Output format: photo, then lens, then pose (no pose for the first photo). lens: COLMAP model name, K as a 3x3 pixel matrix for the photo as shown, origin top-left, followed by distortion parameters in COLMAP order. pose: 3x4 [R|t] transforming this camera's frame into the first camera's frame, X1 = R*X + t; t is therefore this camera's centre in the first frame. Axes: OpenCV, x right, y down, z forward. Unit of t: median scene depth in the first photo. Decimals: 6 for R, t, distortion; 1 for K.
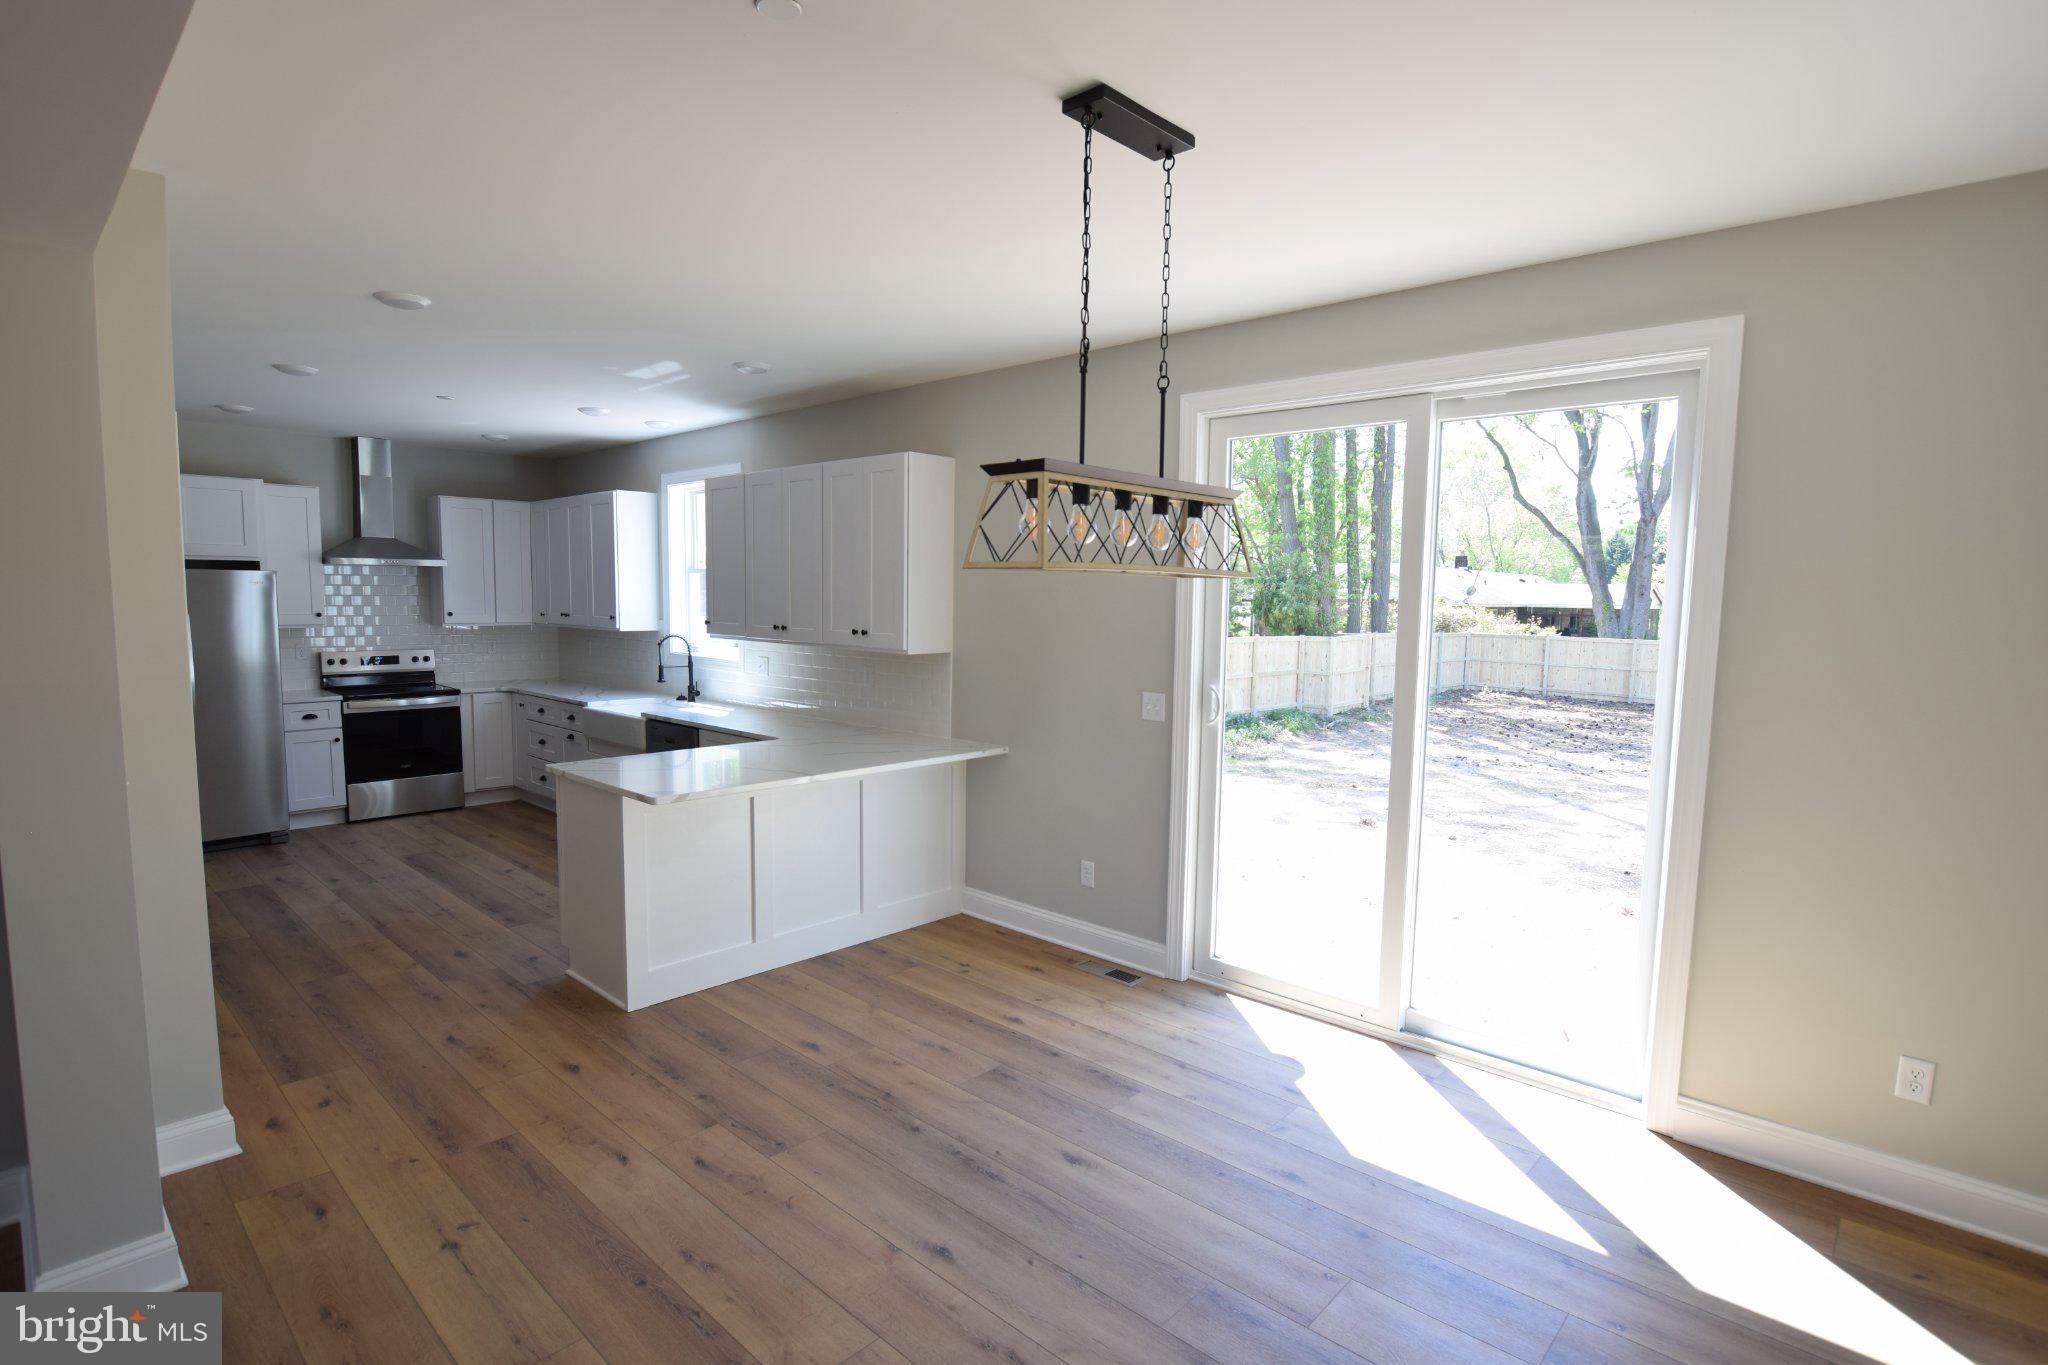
lens RADIAL K [[1009.3, 0, 1022.1], [0, 1009.3, 691.3], [0, 0, 1]] dist [-0.024958, 0.002750]
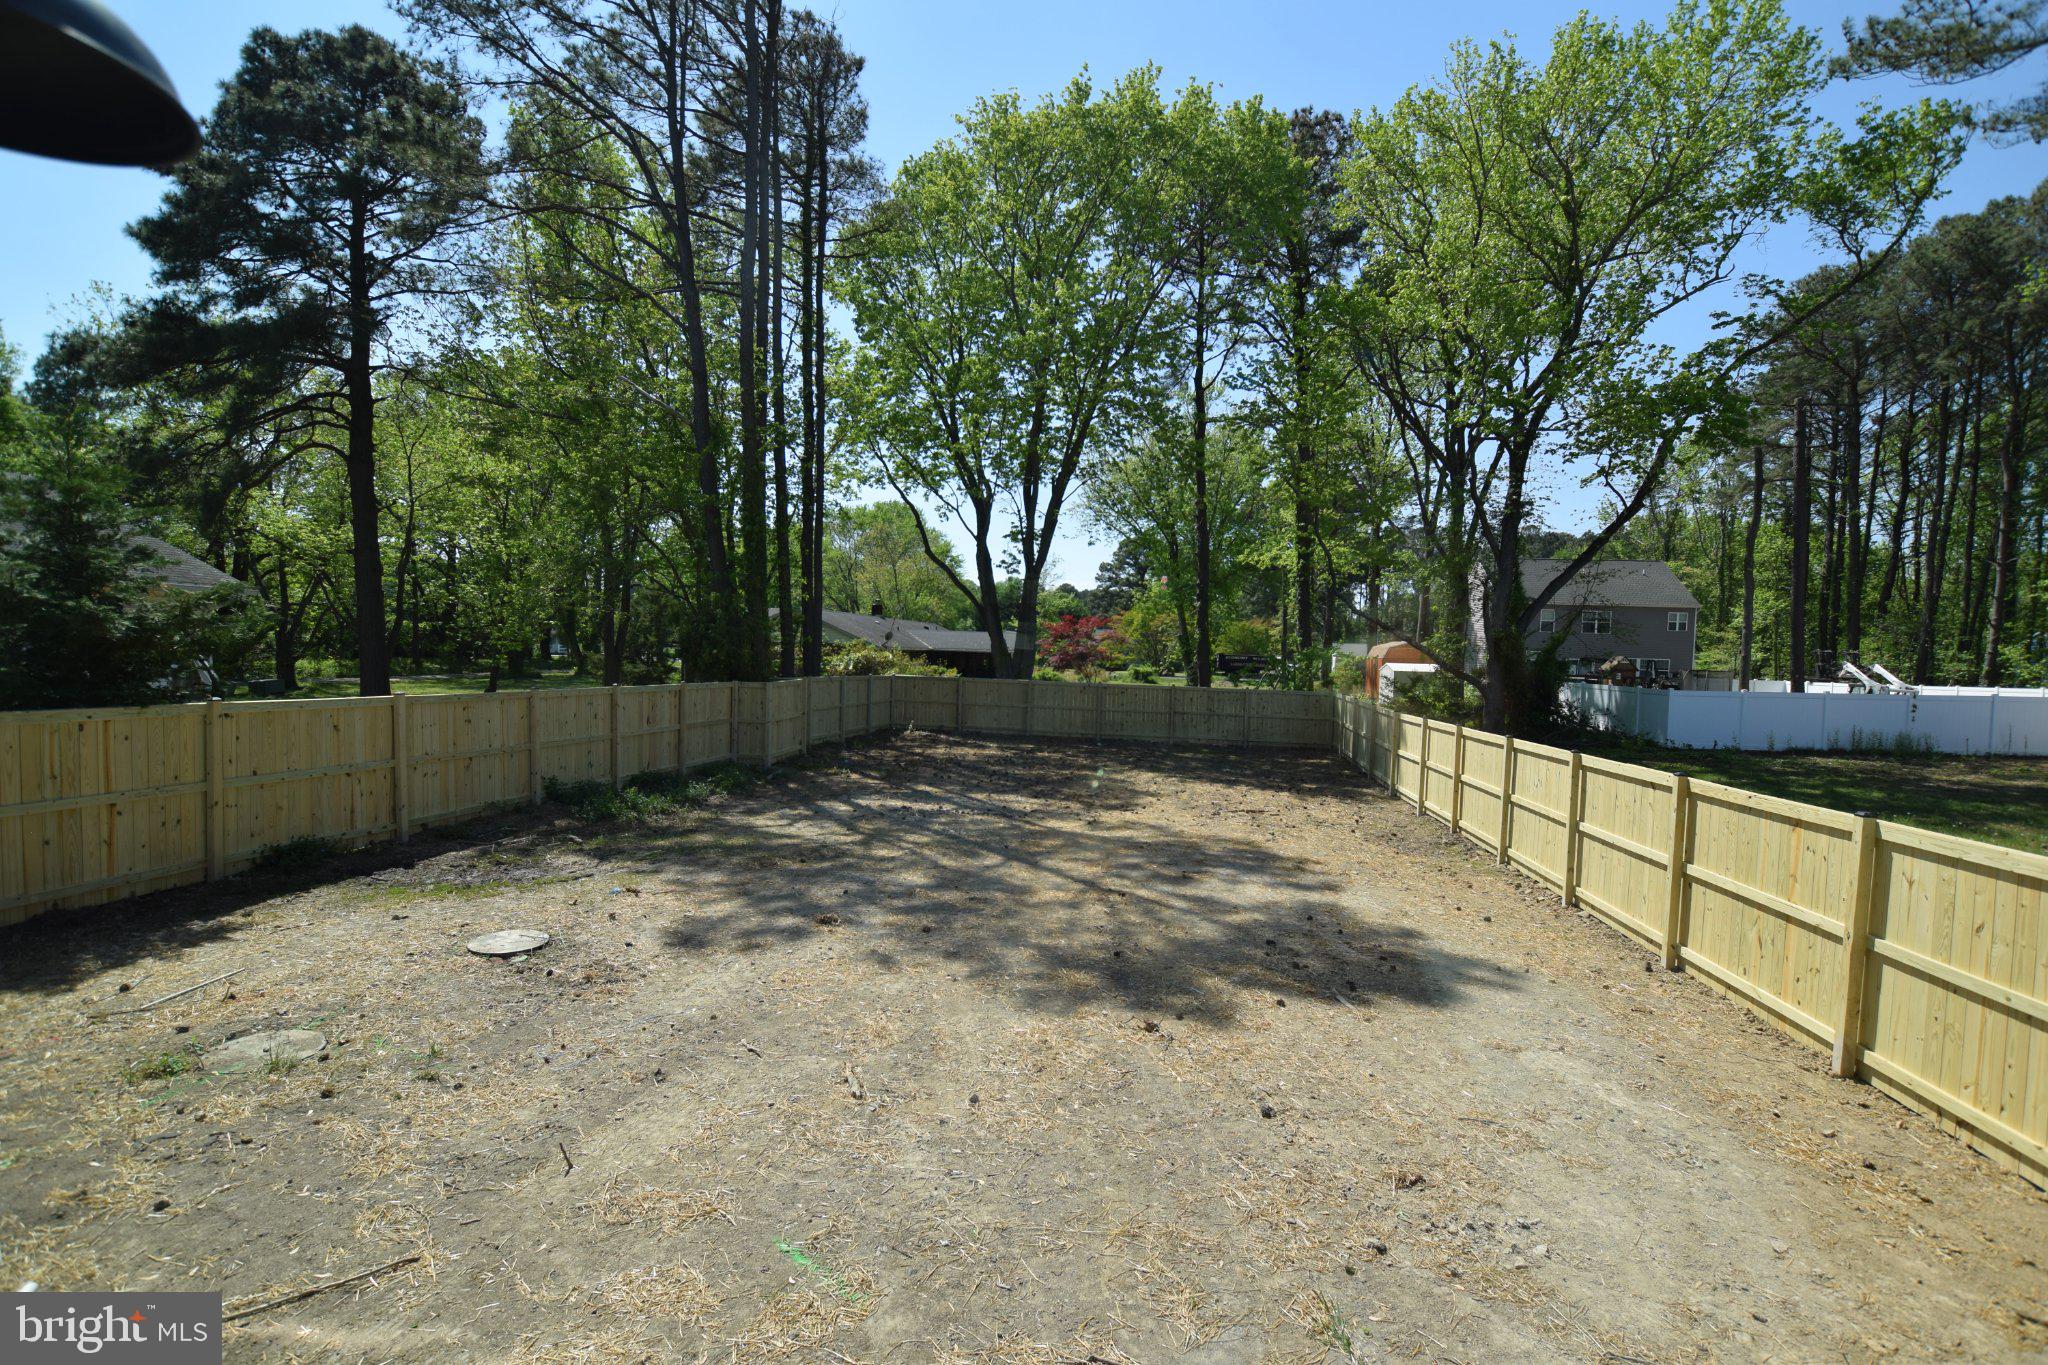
lens RADIAL K [[906.3, 0, 1019.1], [0, 906.3, 681.9], [0, 0, 1]] dist [-0.033282, 0.005602]
pose [[0.840263, -0.008553, 0.542112, 0.176764], [0.033393, 0.998794, -0.036001, -0.059065], [-0.541150, 0.048353, 0.839535, 0.600941]]
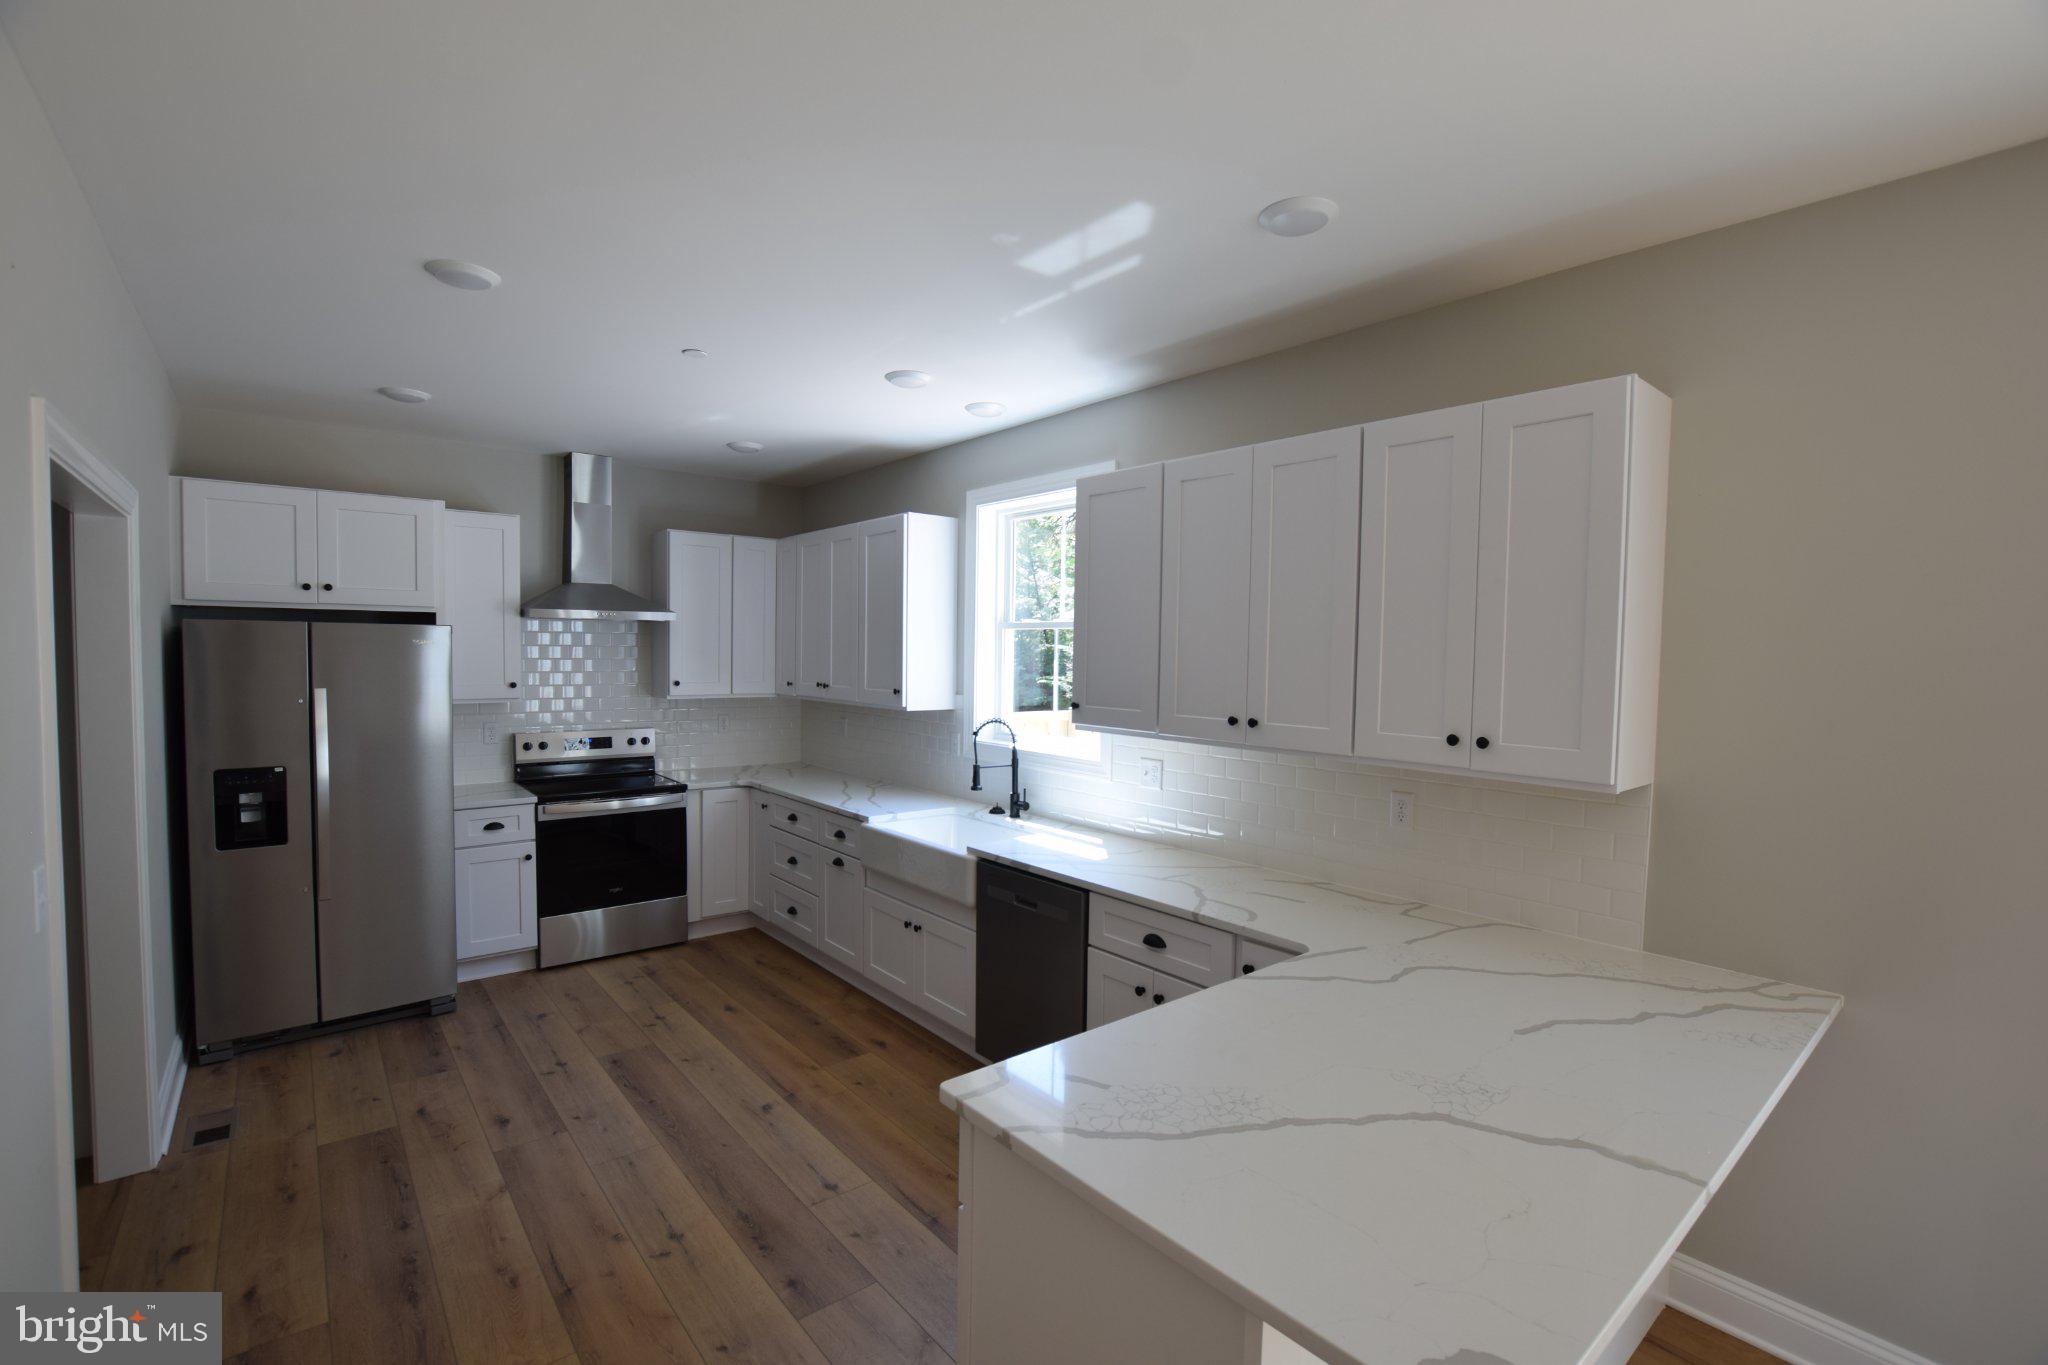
lens RADIAL K [[906.3, 0, 1022.0], [0, 906.3, 684.4], [0, 0, 1]] dist [-0.033282, 0.005602]
pose [[0.991626, 0.004365, -0.129071, -0.261583], [-0.011977, 0.998230, -0.058254, -0.046523], [0.128588, 0.059312, 0.989923, 0.417120]]
